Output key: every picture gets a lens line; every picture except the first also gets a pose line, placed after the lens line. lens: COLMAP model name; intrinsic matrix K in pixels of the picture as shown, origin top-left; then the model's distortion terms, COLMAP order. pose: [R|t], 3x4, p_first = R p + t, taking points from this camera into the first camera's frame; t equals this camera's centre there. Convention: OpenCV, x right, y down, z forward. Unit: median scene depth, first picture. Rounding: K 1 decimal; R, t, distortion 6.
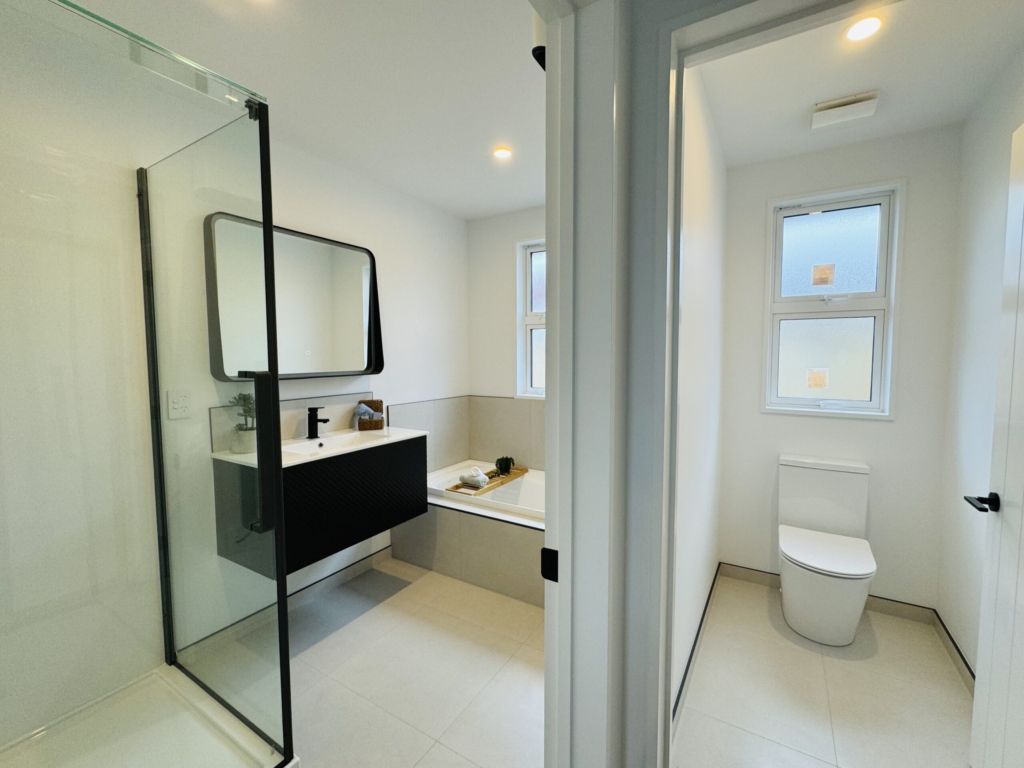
lens RADIAL K [[438.4, 0, 512.0], [0, 438.4, 384.0], [0, 0, 1]] dist [-0.000511, 0.000010]
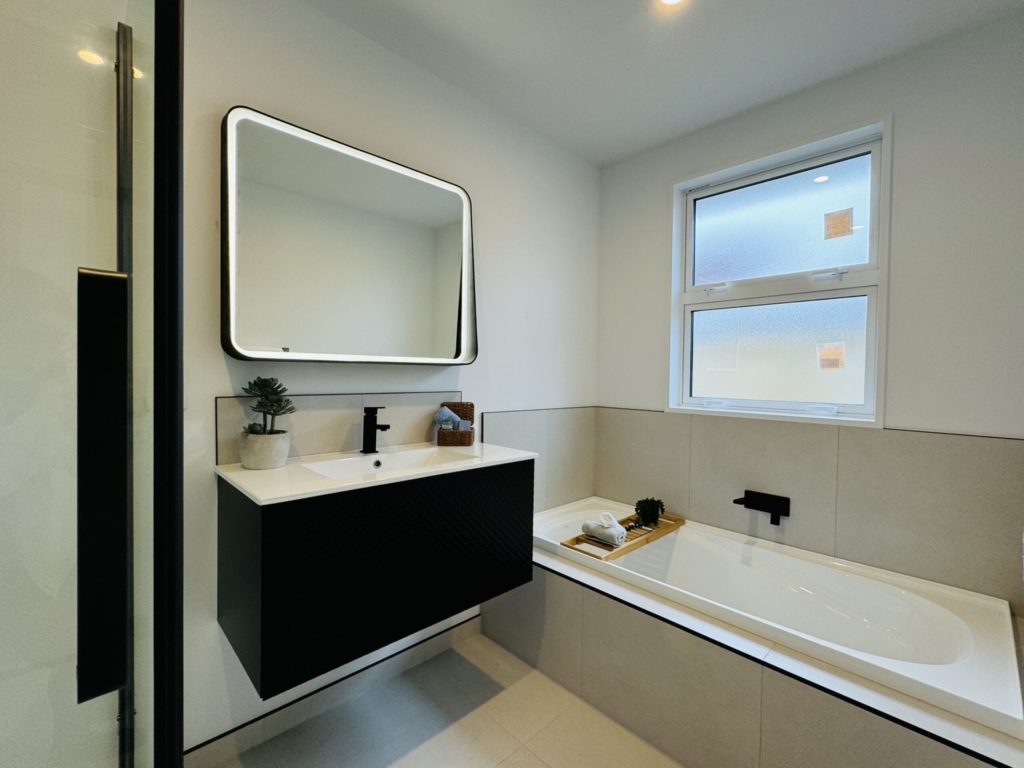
lens RADIAL K [[438.4, 0, 512.0], [0, 438.4, 384.0], [0, 0, 1]] dist [-0.000511, 0.000010]
pose [[0.966108, 0.022480, -0.257158, -0.059810], [-0.035462, 0.998314, -0.045955, 0.035409], [0.255691, 0.053516, 0.965276, 0.341573]]
